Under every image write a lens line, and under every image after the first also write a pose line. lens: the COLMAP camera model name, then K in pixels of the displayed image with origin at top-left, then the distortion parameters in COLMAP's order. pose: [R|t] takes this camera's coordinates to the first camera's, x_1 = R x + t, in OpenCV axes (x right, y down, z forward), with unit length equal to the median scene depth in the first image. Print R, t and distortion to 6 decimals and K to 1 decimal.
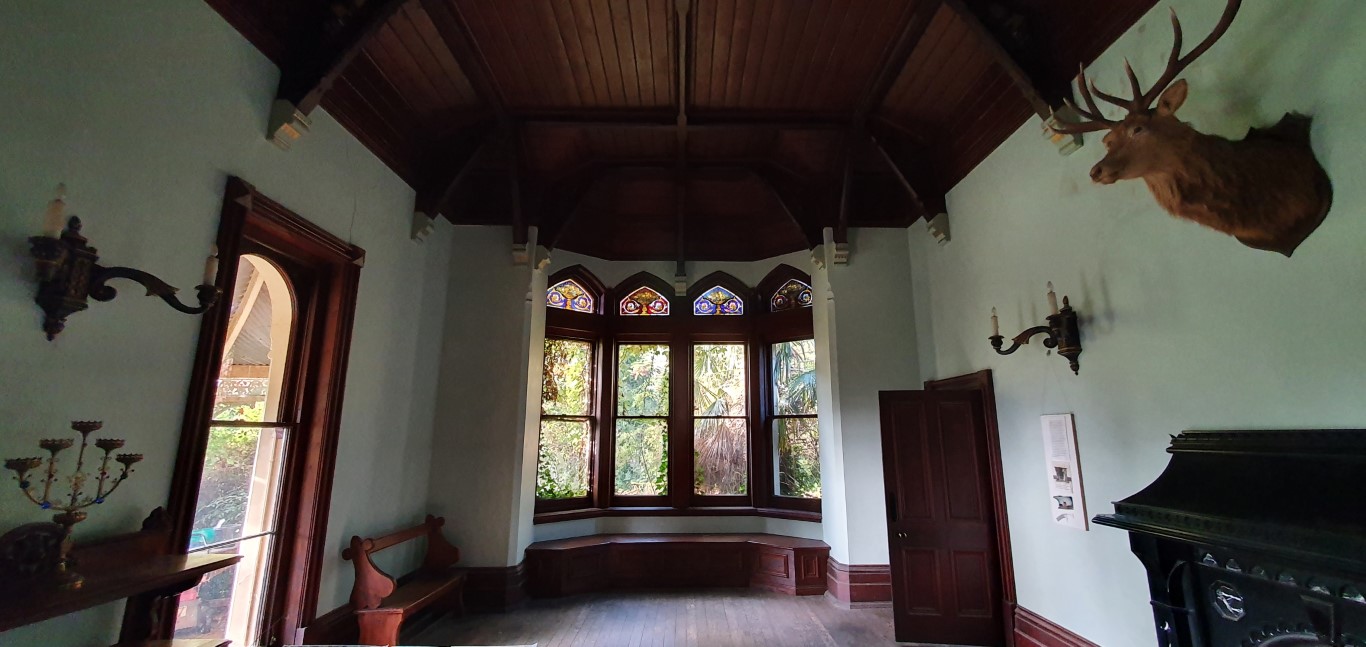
lens RADIAL K [[547.2, 0, 688.9], [0, 547.2, 321.1], [0, 0, 1]] dist [0.000813, 0.000606]
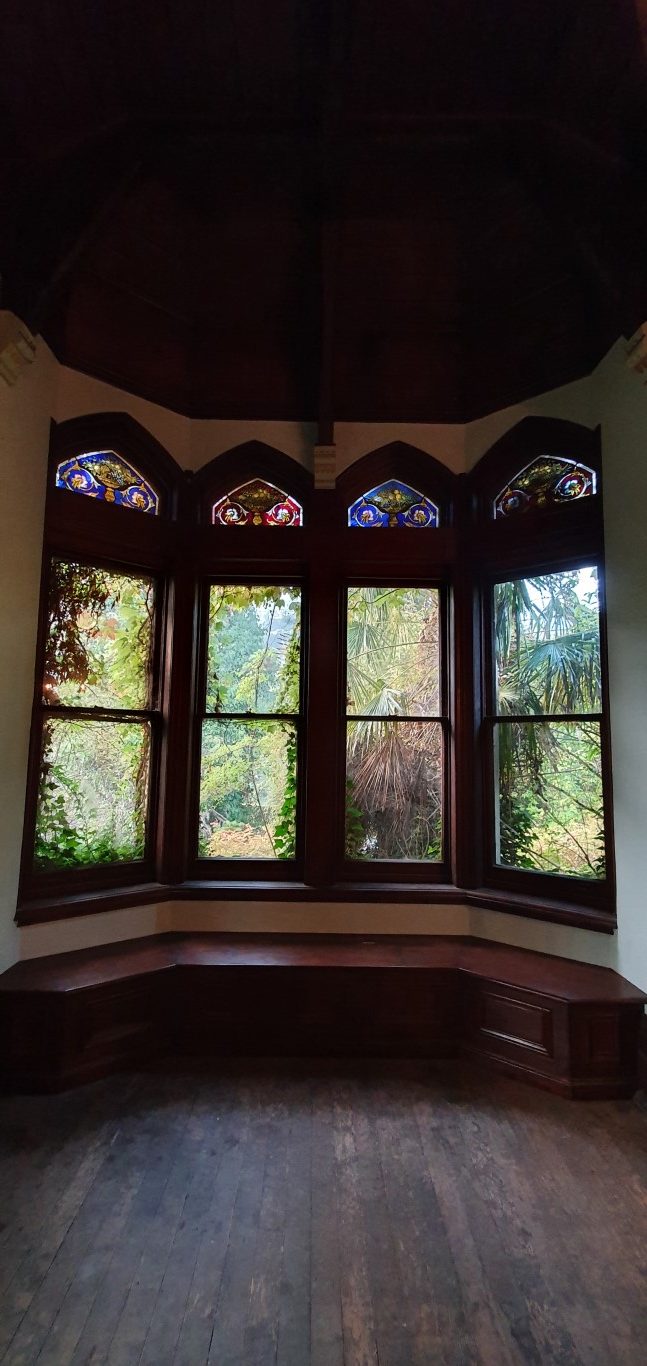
lens RADIAL K [[547.2, 0, 320.9], [0, 547.2, 687.2], [0, 0, 1]] dist [0.000813, 0.000606]
pose [[0.999867, 0.015755, 0.004177, -0.017933], [-0.016071, 0.995656, 0.091715, 0.096141], [-0.002714, -0.091770, 0.995777, 0.460818]]
